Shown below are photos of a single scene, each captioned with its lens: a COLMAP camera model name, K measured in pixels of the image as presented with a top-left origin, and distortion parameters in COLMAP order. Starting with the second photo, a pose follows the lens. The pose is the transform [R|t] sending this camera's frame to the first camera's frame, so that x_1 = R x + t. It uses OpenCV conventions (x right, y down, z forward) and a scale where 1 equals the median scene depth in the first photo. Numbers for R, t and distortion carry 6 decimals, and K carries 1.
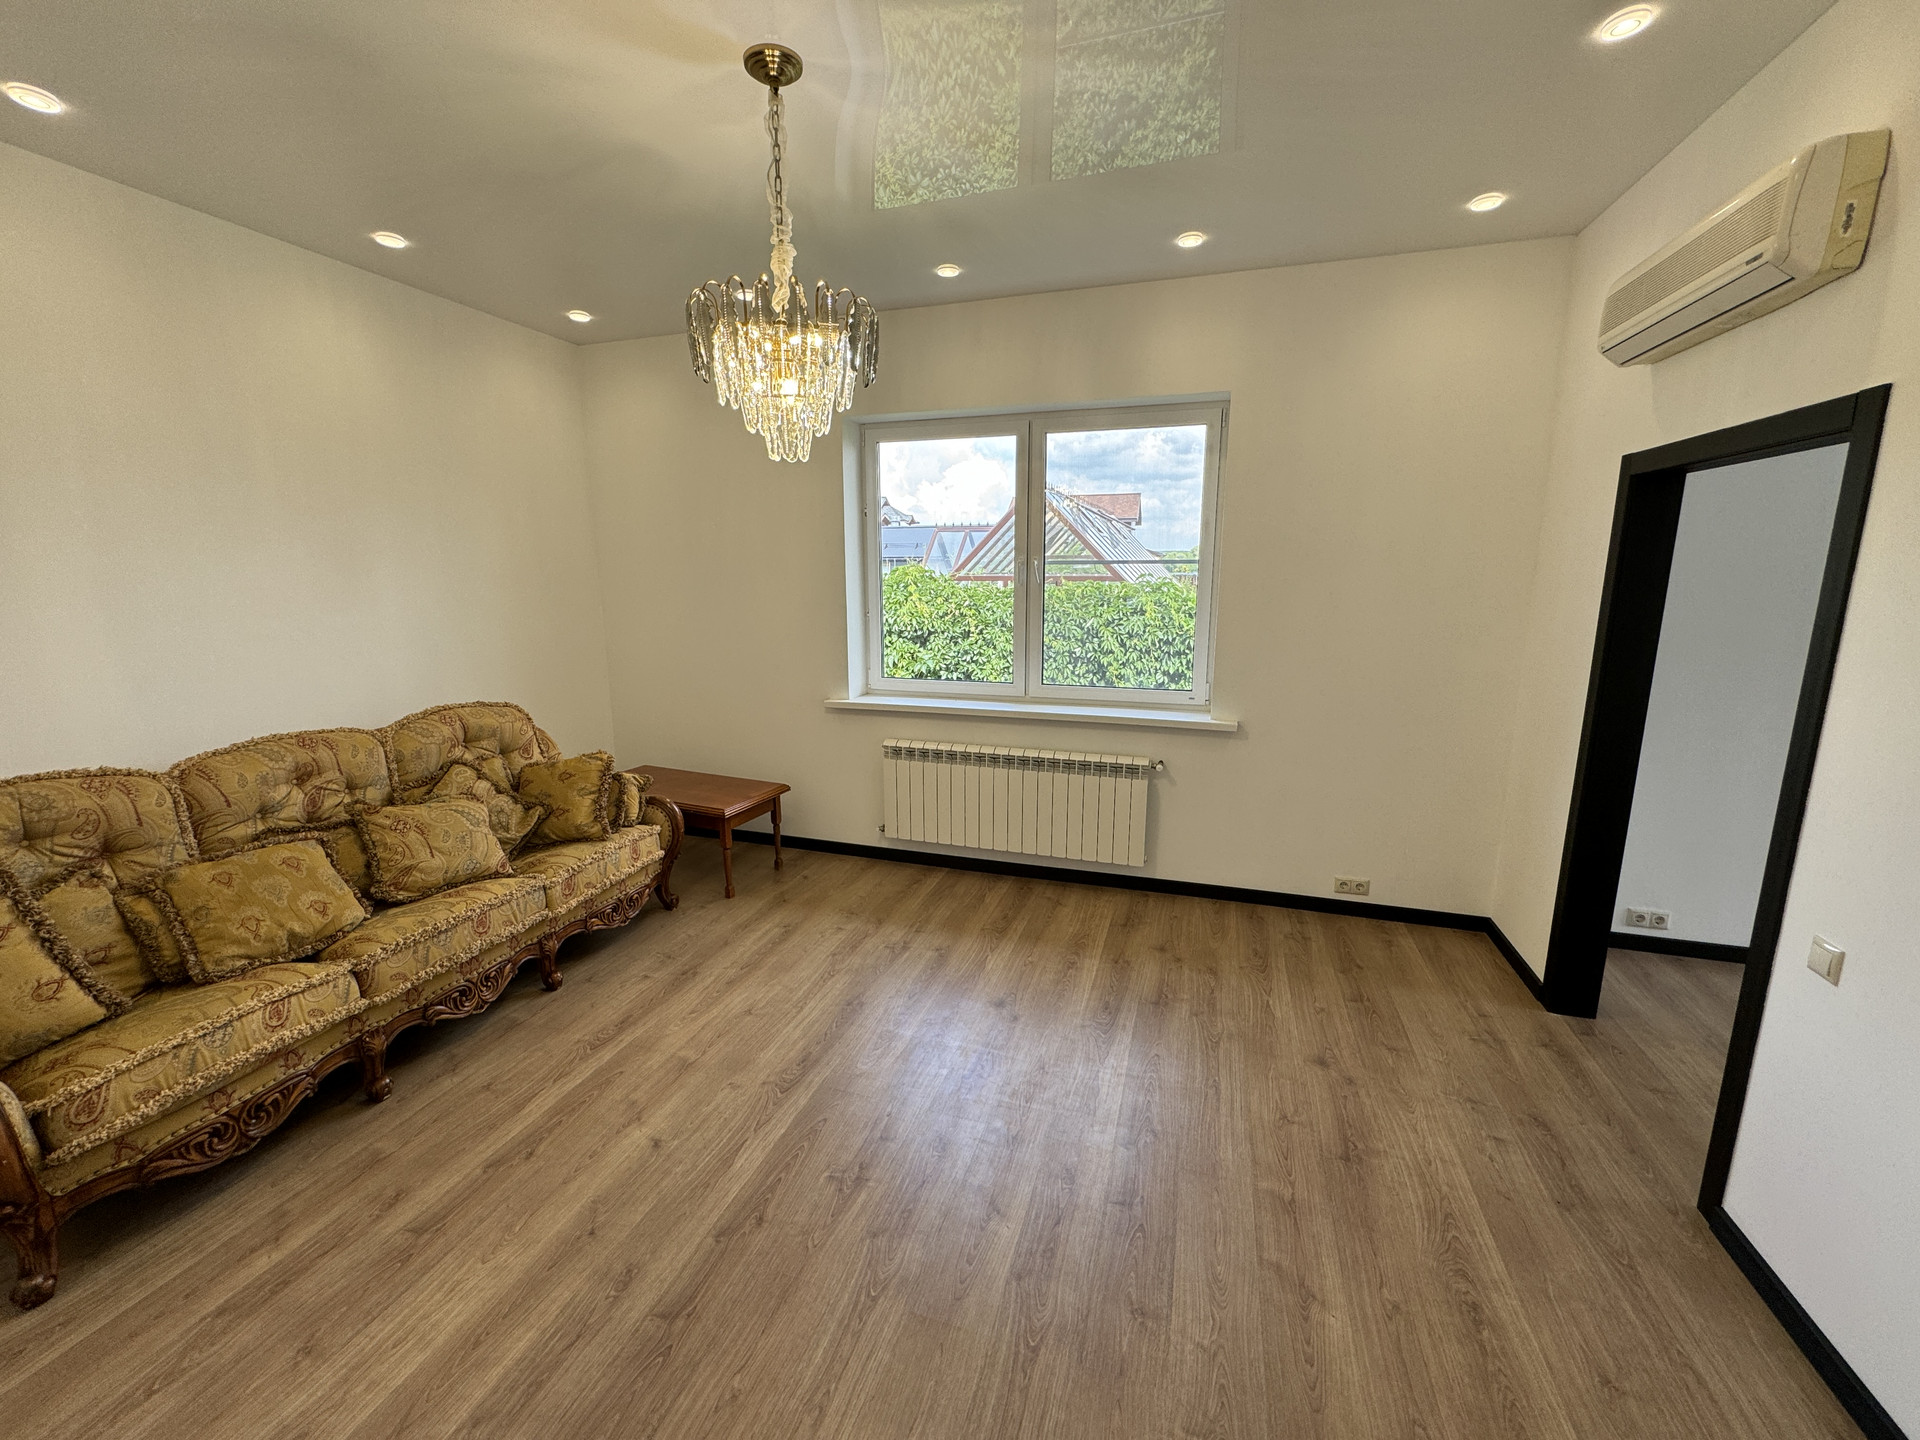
lens RADIAL K [[763.2, 0, 963.9], [0, 763.2, 712.3], [0, 0, 1]] dist [-0.002790, 0.000456]
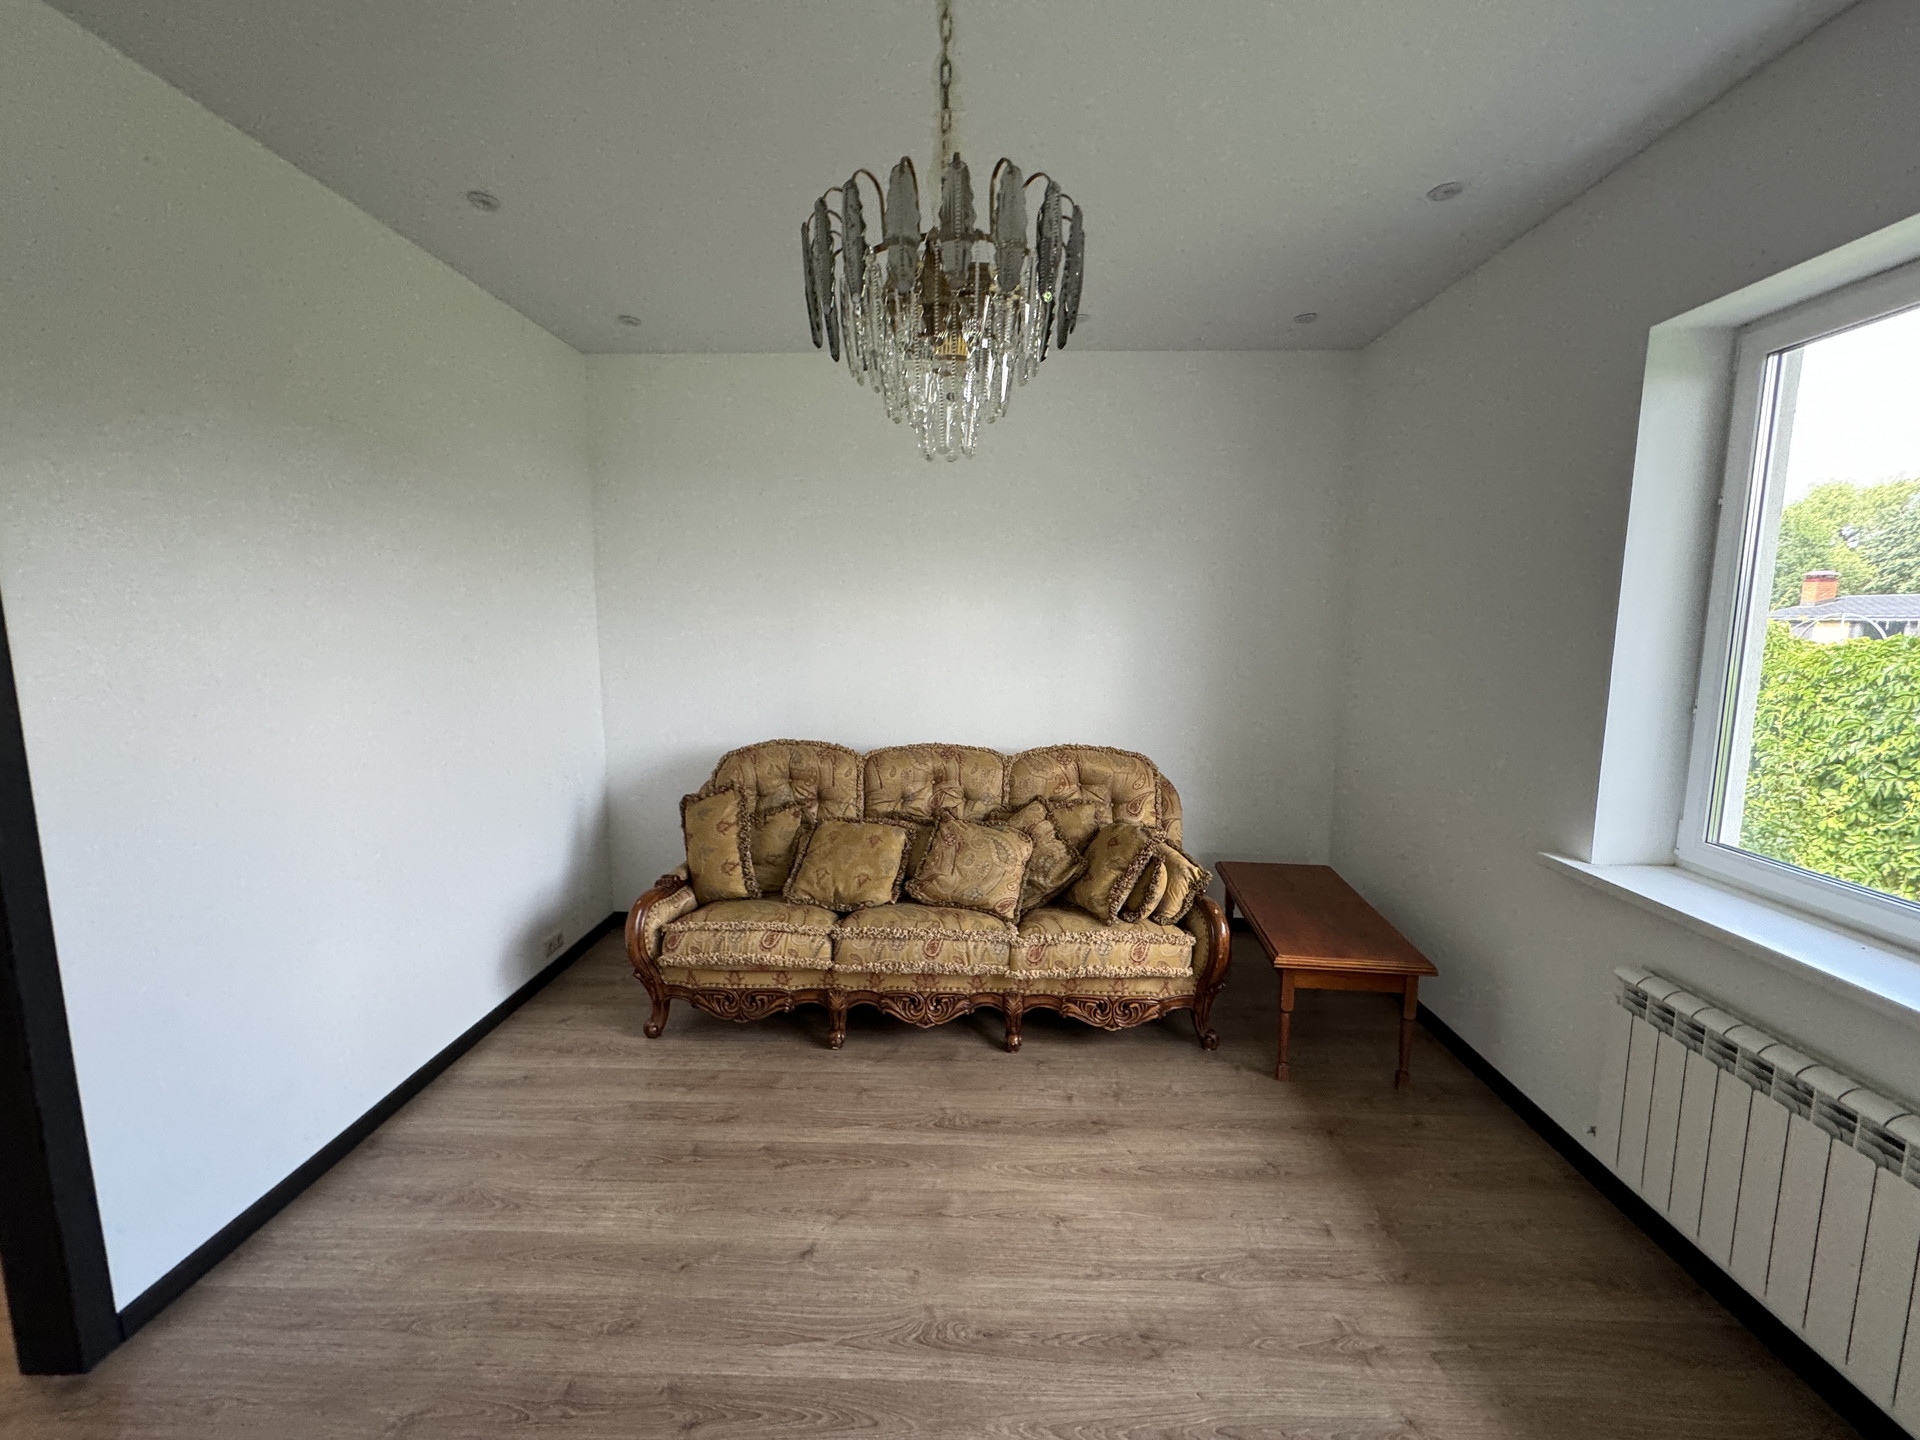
lens RADIAL K [[763.2, 0, 963.9], [0, 763.2, 712.3], [0, 0, 1]] dist [-0.002790, 0.000456]
pose [[0.281290, 0.124890, -0.951461, 0.321805], [-0.178539, 0.980995, 0.075984, -0.122983], [0.942868, 0.148499, 0.298242, 0.611376]]
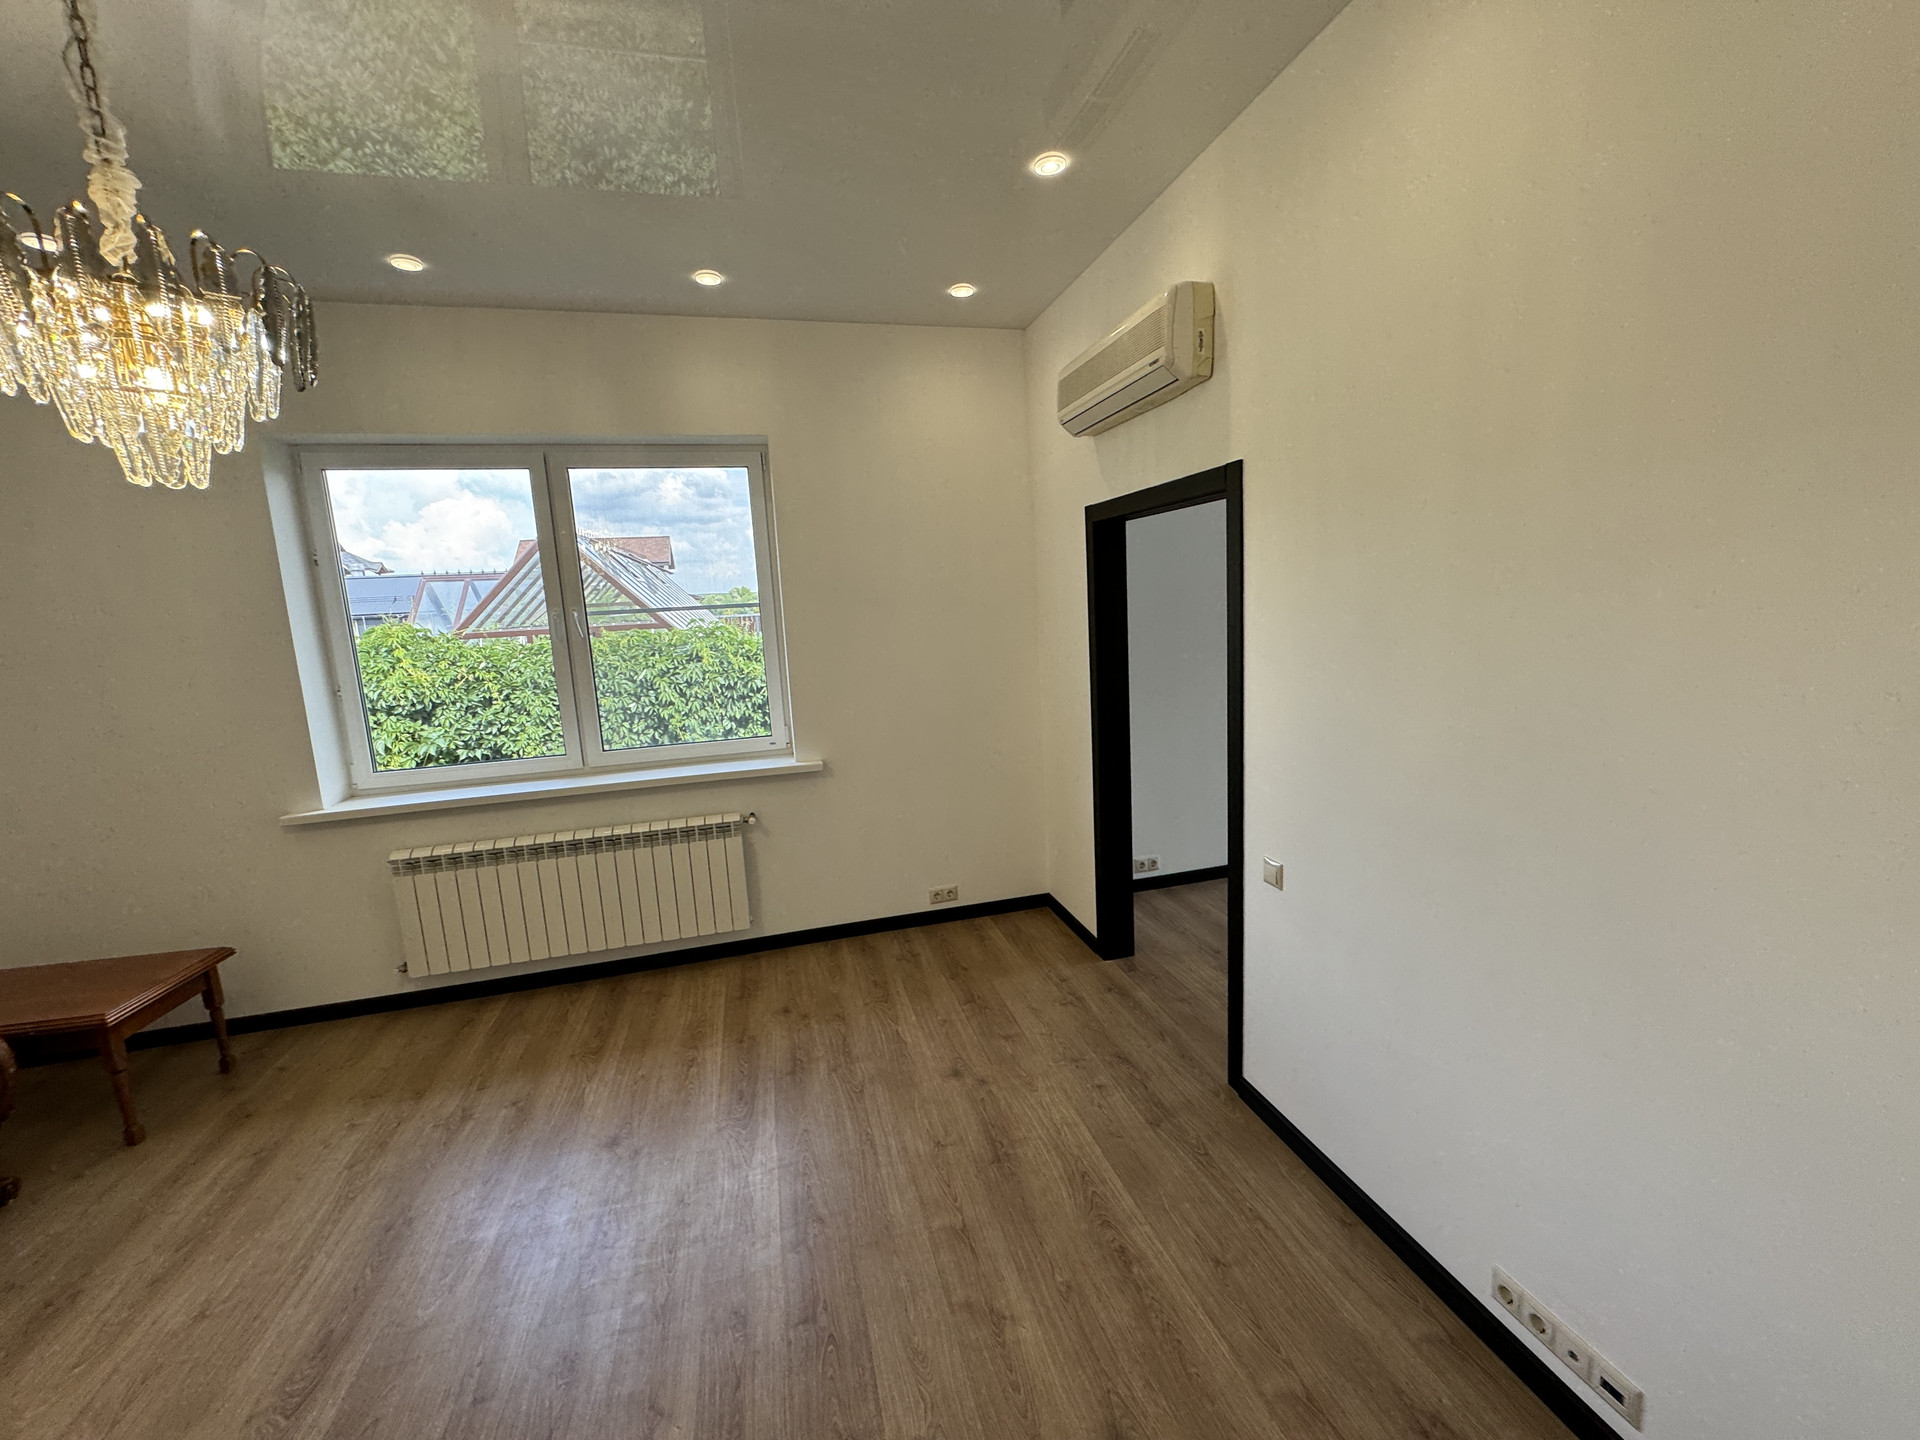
lens RADIAL K [[762.2, 0, 956.9], [0, 762.2, 716.4], [0, 0, 1]] dist [0.000410, -0.000113]
pose [[0.840807, -0.122865, 0.527207, -0.018234], [0.147823, 0.989000, -0.005269, -0.016909], [-0.520760, 0.082364, 0.849721, 0.060519]]
